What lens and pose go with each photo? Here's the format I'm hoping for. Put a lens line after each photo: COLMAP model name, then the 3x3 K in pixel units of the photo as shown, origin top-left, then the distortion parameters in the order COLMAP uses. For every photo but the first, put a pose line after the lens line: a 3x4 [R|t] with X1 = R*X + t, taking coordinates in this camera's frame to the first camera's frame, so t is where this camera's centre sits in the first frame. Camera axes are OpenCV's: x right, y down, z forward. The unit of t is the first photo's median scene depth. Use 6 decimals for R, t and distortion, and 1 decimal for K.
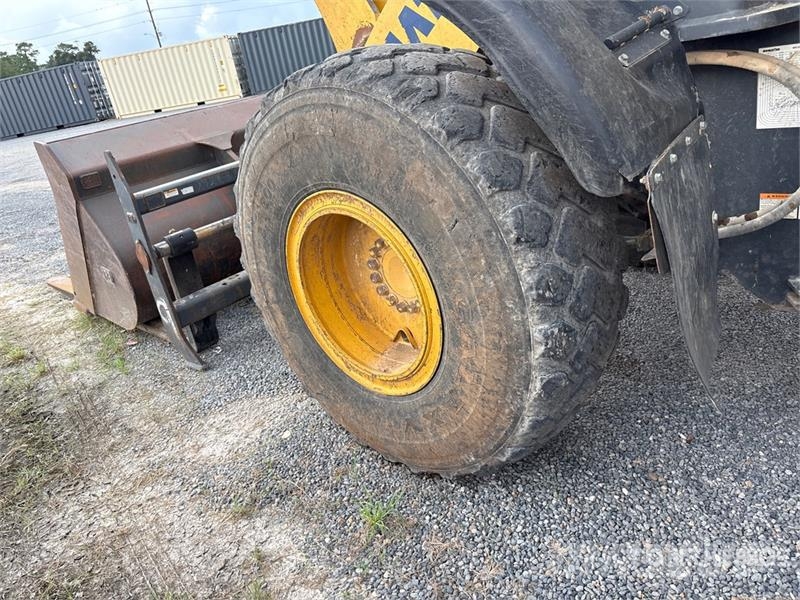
lens RADIAL K [[590.3, 0, 401.7], [0, 590.3, 299.8], [0, 0, 1]] dist [0.009677, -0.001188]
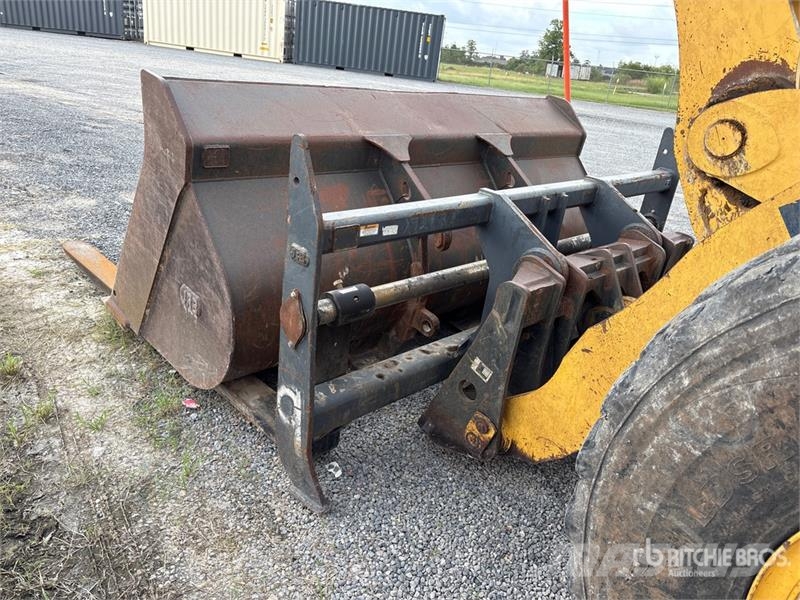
lens RADIAL K [[590.3, 0, 402.3], [0, 590.3, 301.4], [0, 0, 1]] dist [0.009677, -0.001188]
pose [[0.958629, 0.277120, 0.065078, -0.325516], [-0.276560, 0.960835, -0.017651, -0.095054], [-0.067420, -0.001077, 0.997724, 0.352116]]
